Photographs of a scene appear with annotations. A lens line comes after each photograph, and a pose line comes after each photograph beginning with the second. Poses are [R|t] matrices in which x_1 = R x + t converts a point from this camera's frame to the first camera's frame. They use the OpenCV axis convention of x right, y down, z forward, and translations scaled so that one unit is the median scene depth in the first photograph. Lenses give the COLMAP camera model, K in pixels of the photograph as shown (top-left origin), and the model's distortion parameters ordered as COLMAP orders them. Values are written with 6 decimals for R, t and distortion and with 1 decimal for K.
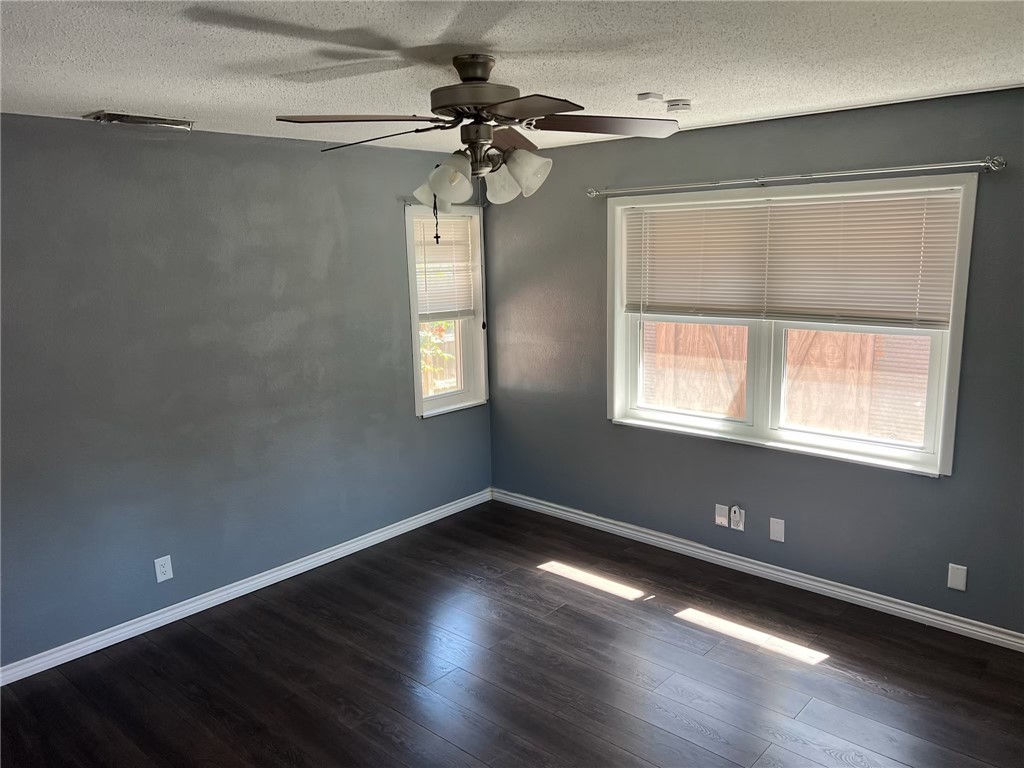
lens RADIAL K [[778.9, 0, 516.5], [0, 778.9, 390.4], [0, 0, 1]] dist [0.100840, -0.100853]
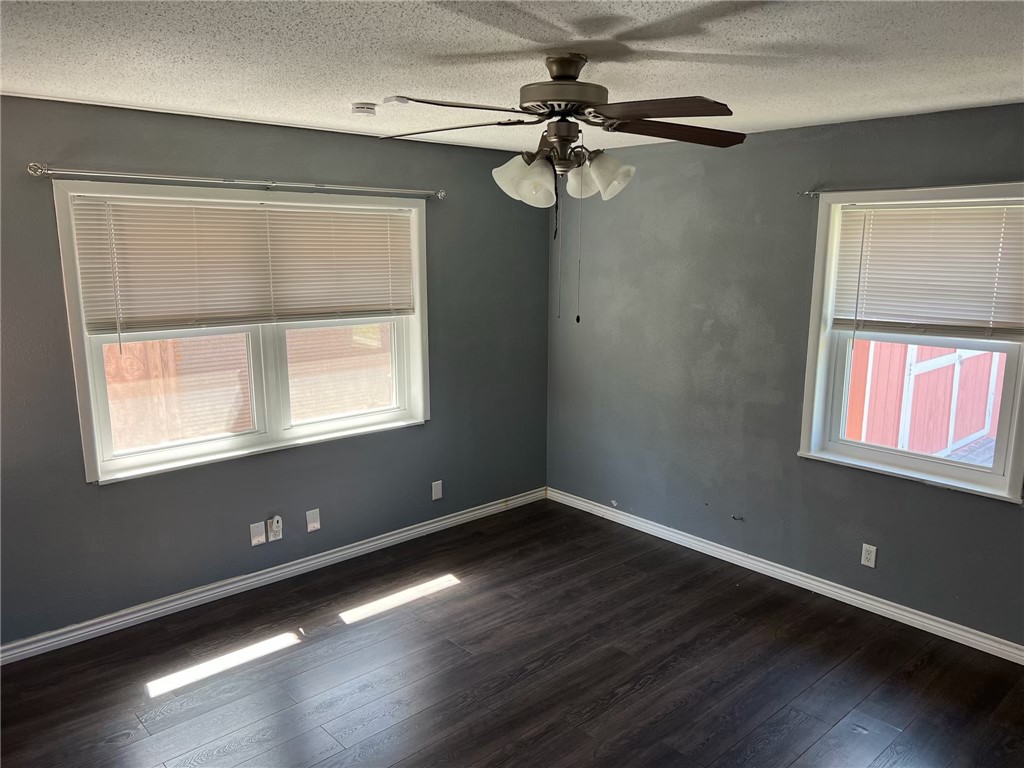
lens RADIAL K [[778.9, 0, 516.5], [0, 778.9, 390.4], [0, 0, 1]] dist [0.100840, -0.100853]
pose [[0.098976, -0.165517, 0.981228, -0.624747], [0.186526, 0.971677, 0.145092, -0.090295], [-0.977452, 0.168664, 0.127046, 0.560166]]
